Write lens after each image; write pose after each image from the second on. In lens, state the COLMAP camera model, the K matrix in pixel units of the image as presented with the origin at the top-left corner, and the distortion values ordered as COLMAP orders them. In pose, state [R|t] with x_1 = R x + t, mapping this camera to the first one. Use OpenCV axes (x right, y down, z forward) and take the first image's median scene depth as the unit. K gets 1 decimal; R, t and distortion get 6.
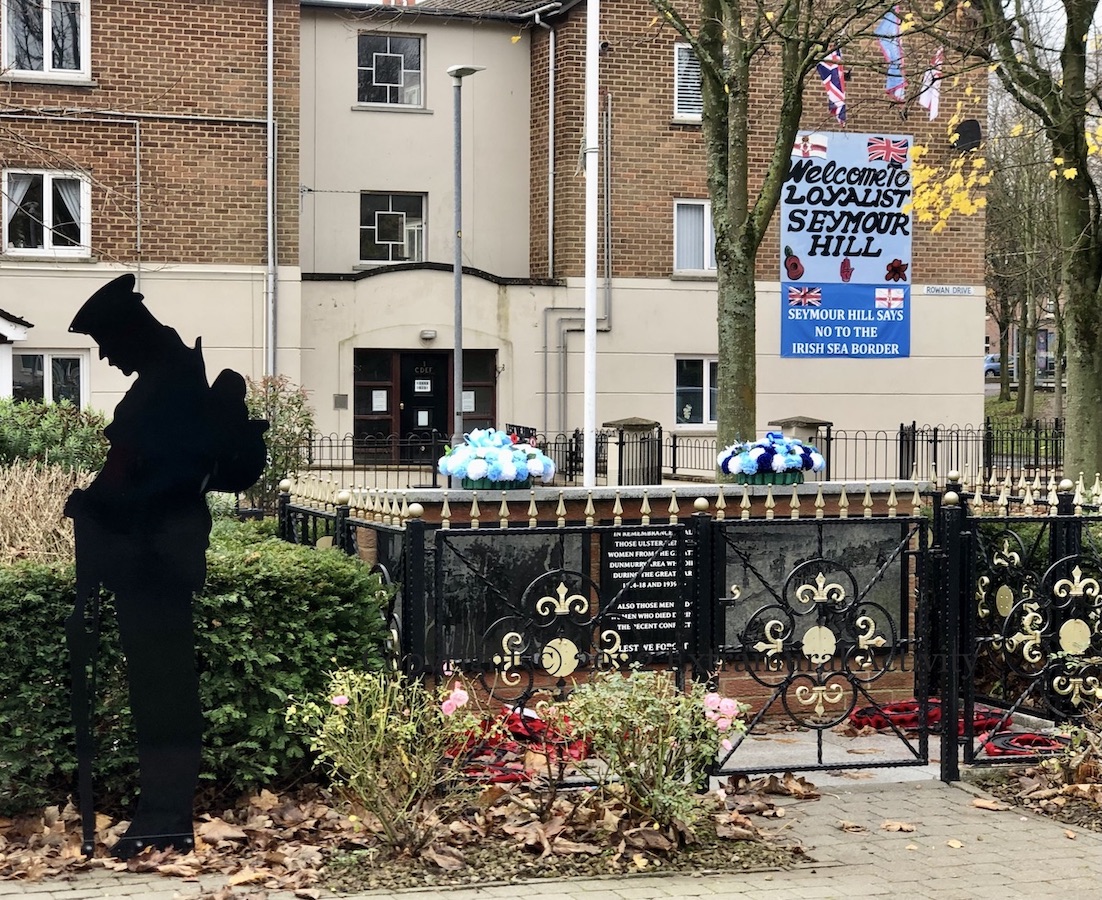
lens RADIAL K [[2725.0, 0, 551.0], [0, 2725.0, 450.0], [0, 0, 1]] dist [0.011867, 0.324744]
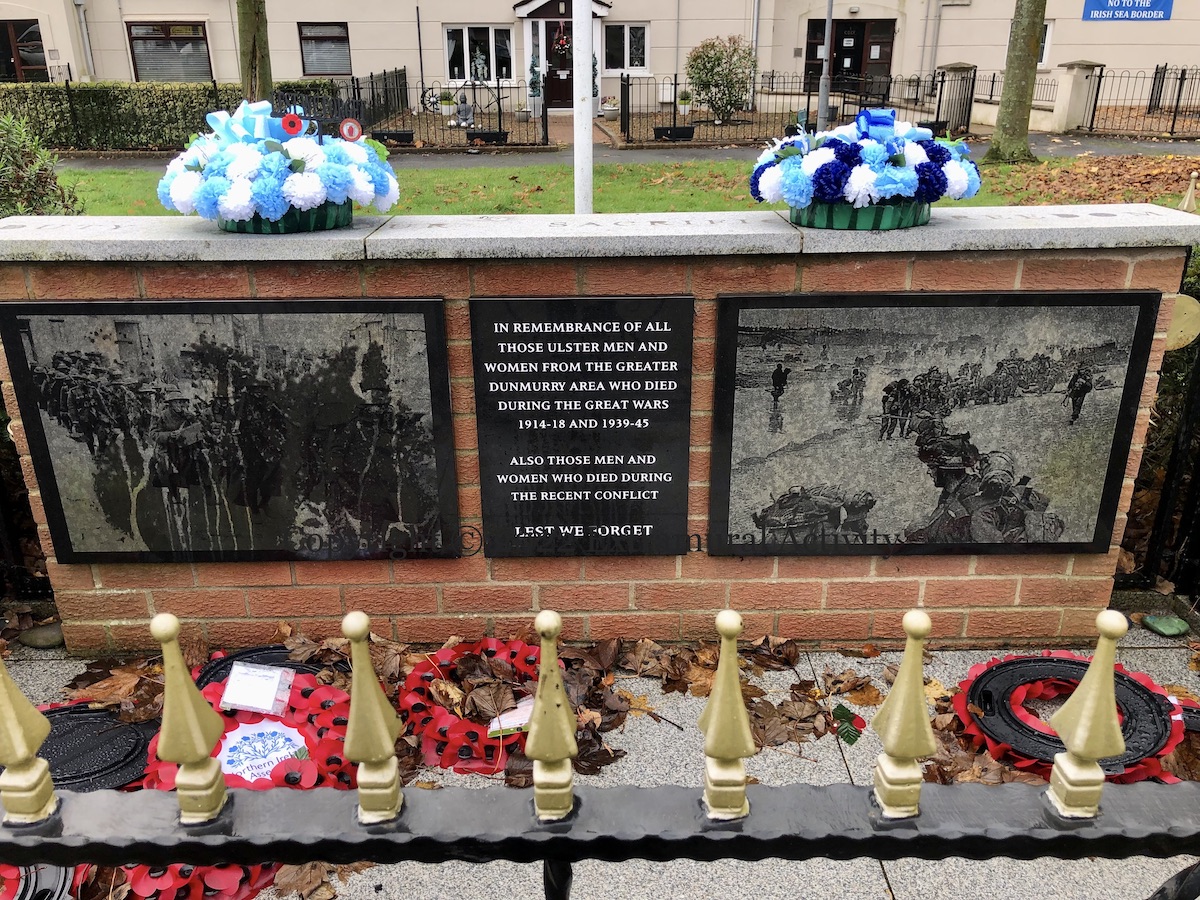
lens RADIAL K [[986.6, 0, 600.0], [0, 986.6, 450.0], [0, 0, 1]] dist [0.057231, -0.064622]
pose [[0.939762, 0.122260, -0.319217, 0.100443], [-0.001777, 0.935585, 0.353098, -0.012238], [0.341824, -0.331261, 0.879444, 0.824054]]
